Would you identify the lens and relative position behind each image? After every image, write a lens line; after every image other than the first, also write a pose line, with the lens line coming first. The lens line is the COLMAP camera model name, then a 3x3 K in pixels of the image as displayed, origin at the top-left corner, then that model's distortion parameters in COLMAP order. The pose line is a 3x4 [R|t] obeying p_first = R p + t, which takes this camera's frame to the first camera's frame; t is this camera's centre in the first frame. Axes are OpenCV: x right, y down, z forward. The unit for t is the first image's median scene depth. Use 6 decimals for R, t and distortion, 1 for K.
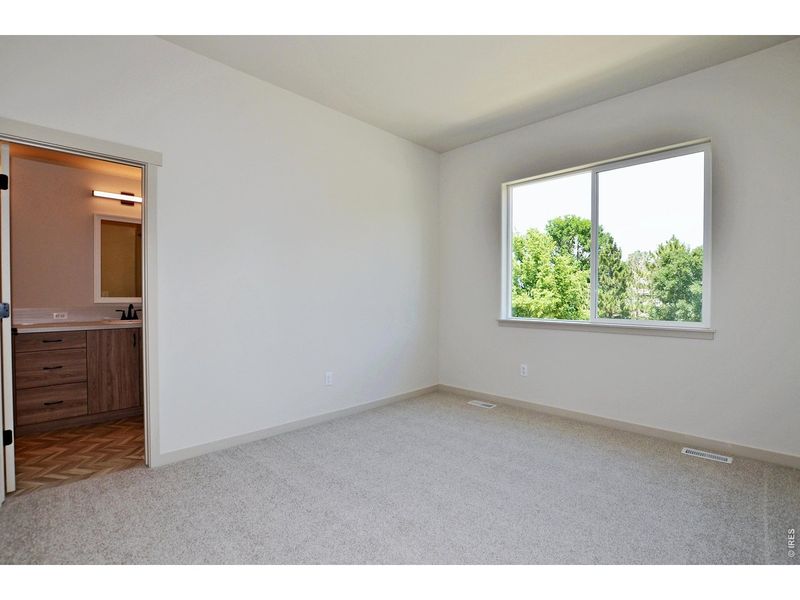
lens RADIAL K [[377.8, 0, 400.0], [0, 377.8, 300.0], [0, 0, 1]] dist [-0.027209, 0.000818]
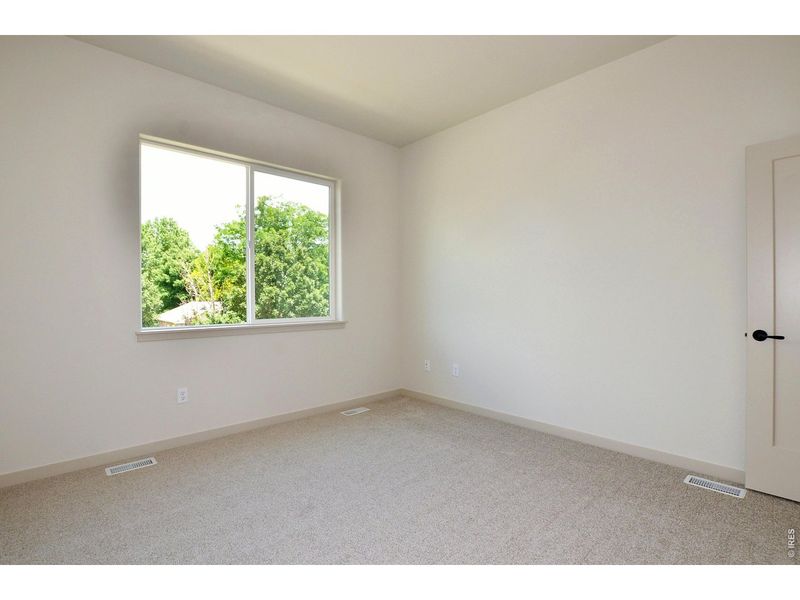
lens RADIAL K [[377.8, 0, 400.0], [0, 377.8, 300.0], [0, 0, 1]] dist [-0.027209, 0.000818]
pose [[0.058956, -0.008271, 0.998226, -0.516765], [0.018172, 0.999809, 0.007210, -0.002527], [-0.998095, 0.017715, 0.059095, 0.681117]]
